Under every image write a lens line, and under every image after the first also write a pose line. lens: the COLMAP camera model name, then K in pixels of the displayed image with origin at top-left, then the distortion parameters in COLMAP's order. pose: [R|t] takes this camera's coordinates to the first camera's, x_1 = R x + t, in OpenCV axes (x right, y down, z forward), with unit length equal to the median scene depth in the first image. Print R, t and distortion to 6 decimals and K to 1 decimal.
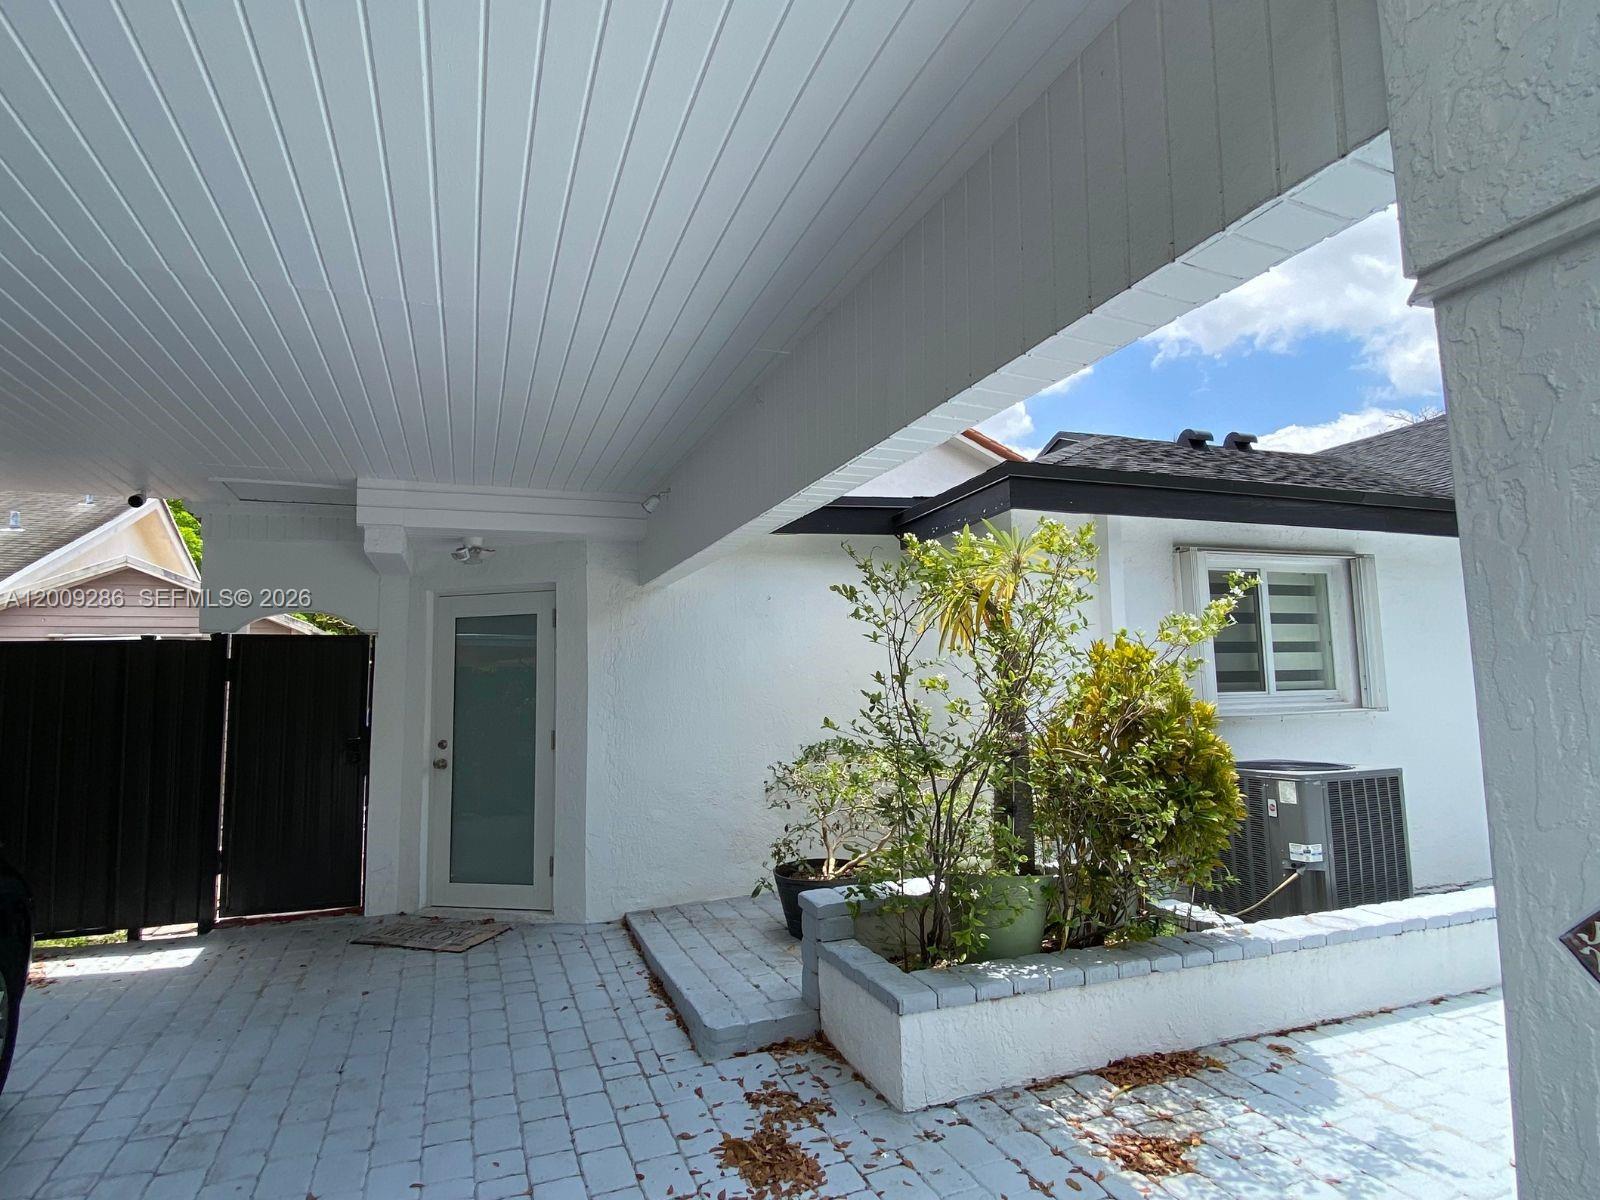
lens RADIAL K [[868.7, 0, 798.5], [0, 868.7, 606.7], [0, 0, 1]] dist [0.120026, -0.116737]
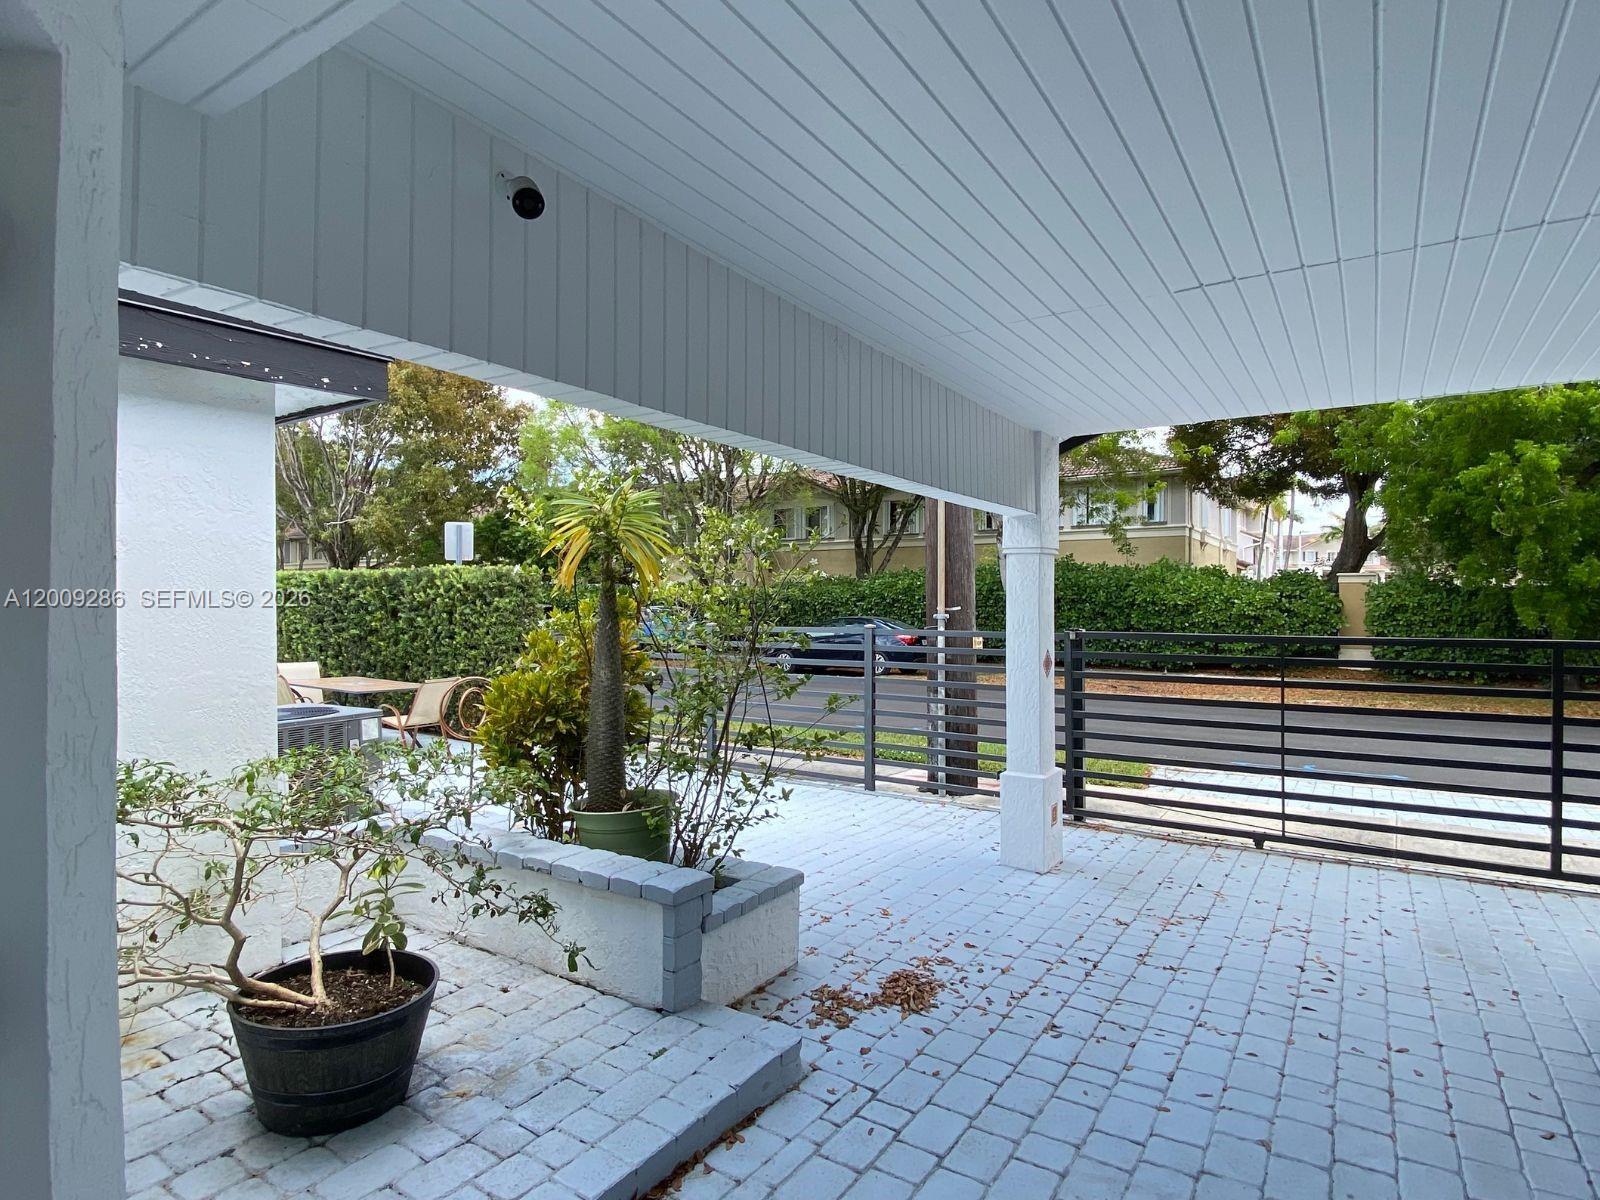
lens RADIAL K [[868.7, 0, 798.5], [0, 868.7, 606.7], [0, 0, 1]] dist [0.120026, -0.116737]
pose [[-0.589992, 0.019946, 0.807163, -0.864242], [-0.064299, 0.995359, -0.071596, 0.144172], [-0.804845, -0.094141, -0.585971, 1.690092]]
